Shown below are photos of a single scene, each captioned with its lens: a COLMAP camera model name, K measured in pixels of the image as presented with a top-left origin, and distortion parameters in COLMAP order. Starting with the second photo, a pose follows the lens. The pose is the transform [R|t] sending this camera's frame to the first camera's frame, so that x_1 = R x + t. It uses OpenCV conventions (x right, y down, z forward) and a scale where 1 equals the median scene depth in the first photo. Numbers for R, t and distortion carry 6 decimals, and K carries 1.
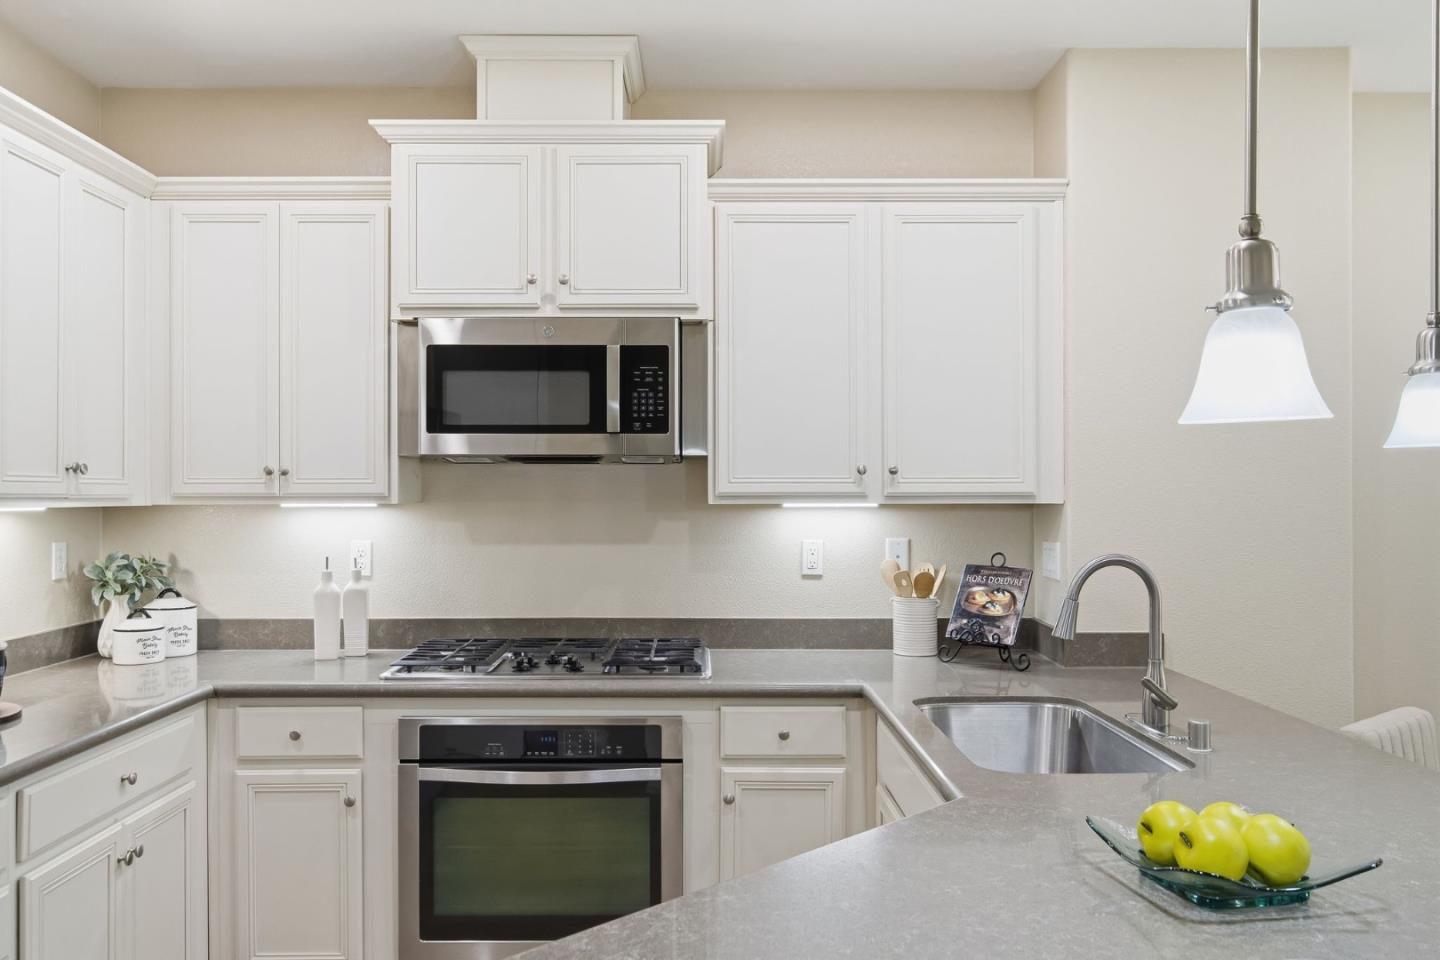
lens RADIAL K [[1127.8, 0, 717.4], [0, 1127.8, 484.7], [0, 0, 1]] dist [-0.005880, 0.000958]
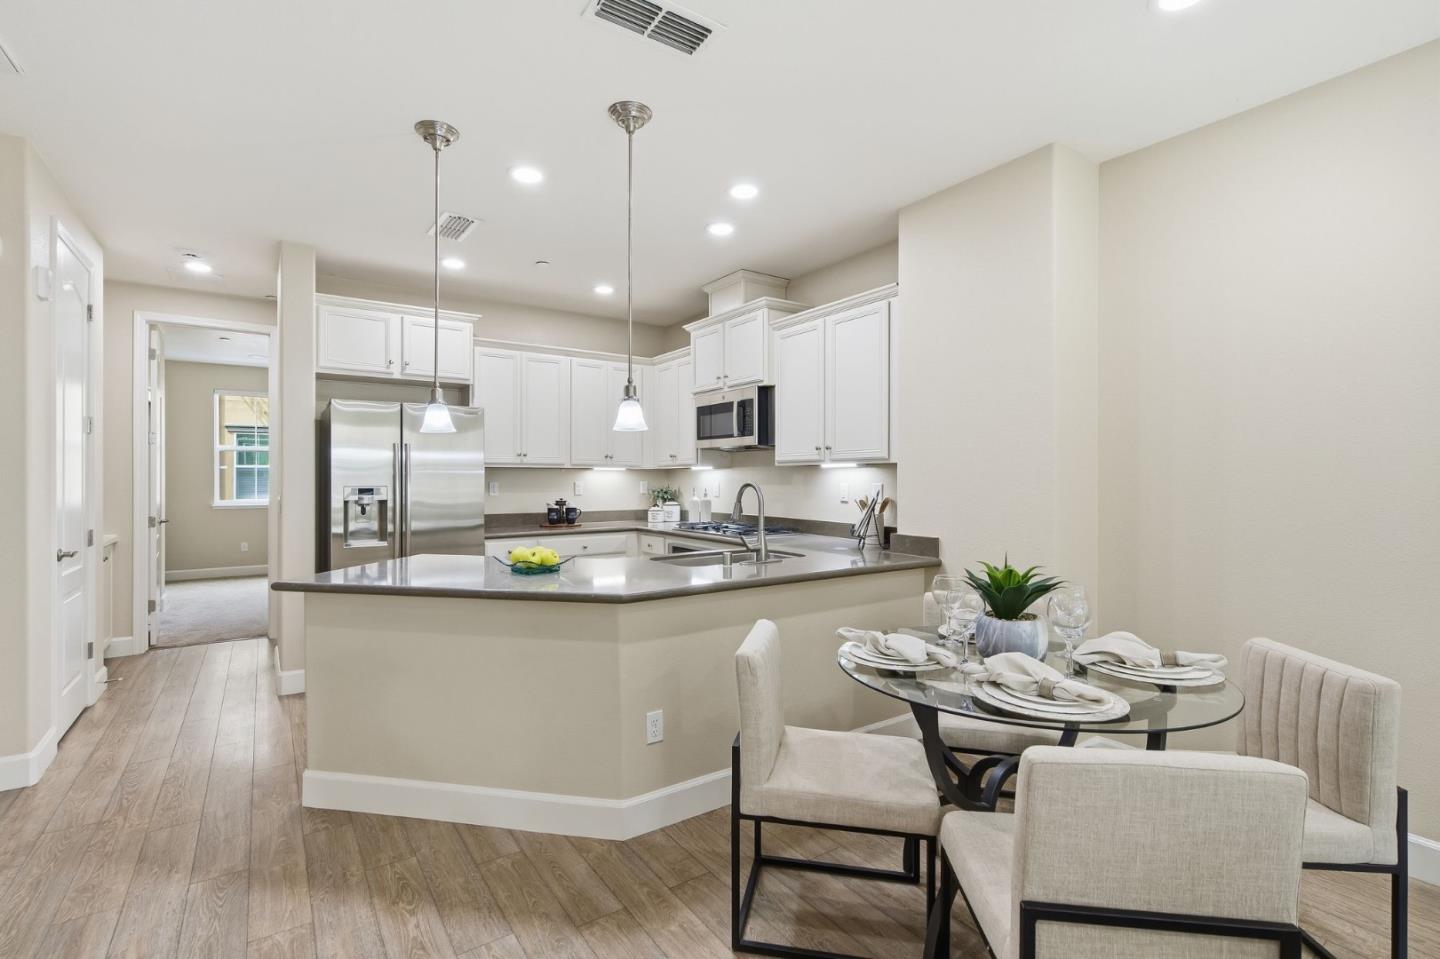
lens RADIAL K [[644.5, 0, 710.8], [0, 644.5, 478.4], [0, 0, 1]] dist [0.004643, -0.000532]
pose [[0.561651, 0.003357, -0.827367, 1.001707], [0.002698, 0.999979, 0.005889, 0.034505], [0.827370, -0.005540, 0.561631, 0.173802]]
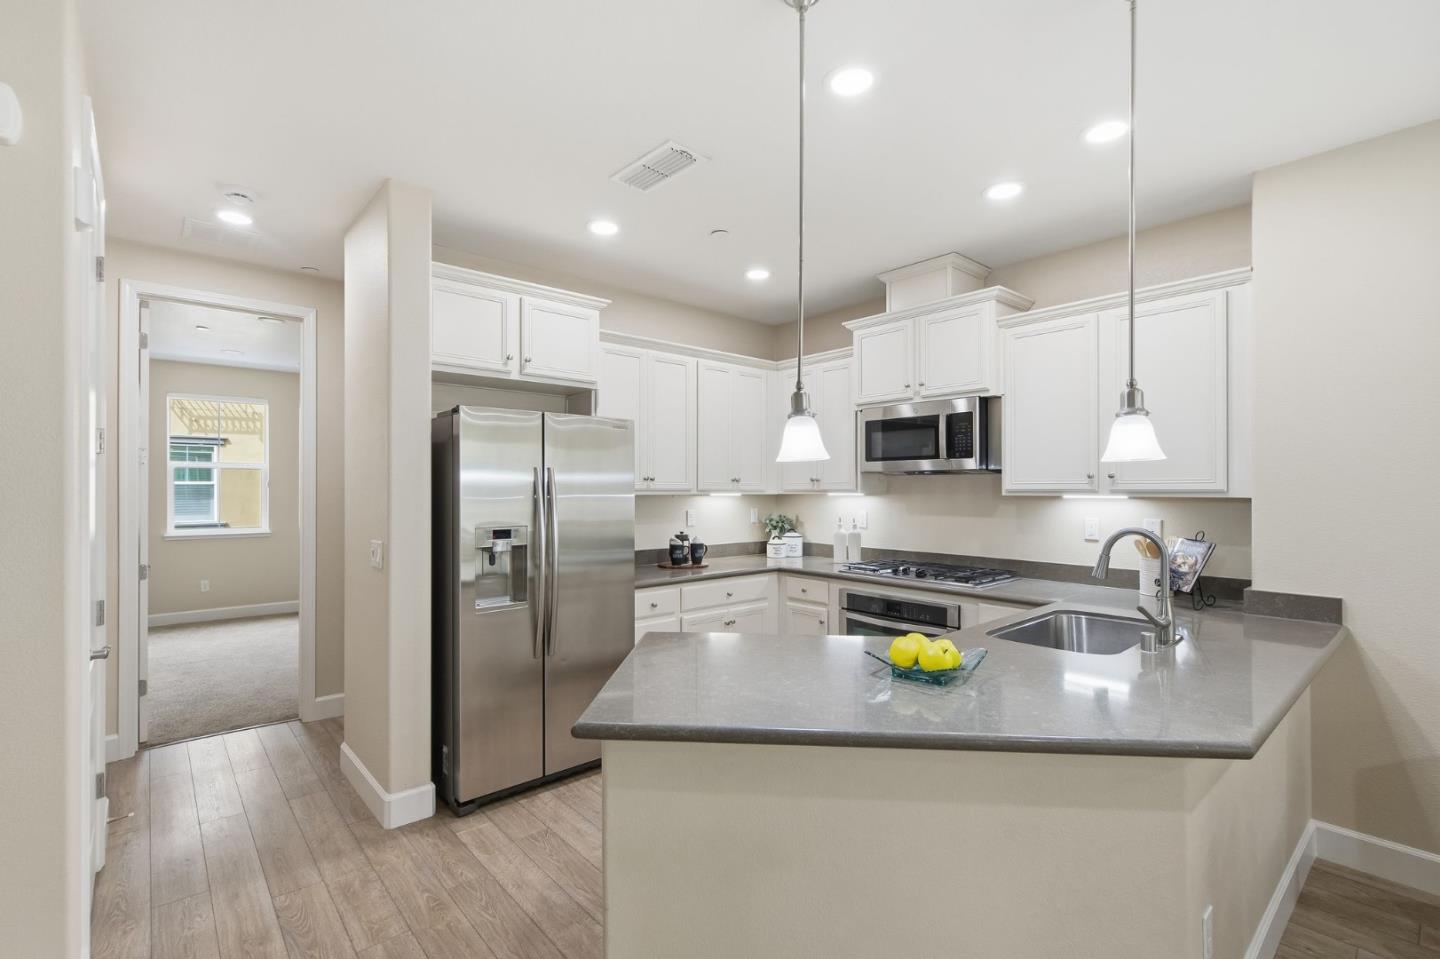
lens RADIAL K [[644.5, 0, 710.1], [0, 644.5, 488.1], [0, 0, 1]] dist [0.004643, -0.000532]
pose [[0.650554, 0.000369, -0.759460, 0.485430], [0.003175, 0.999990, 0.003205, -0.000022], [0.759454, -0.004496, 0.650546, -0.036345]]
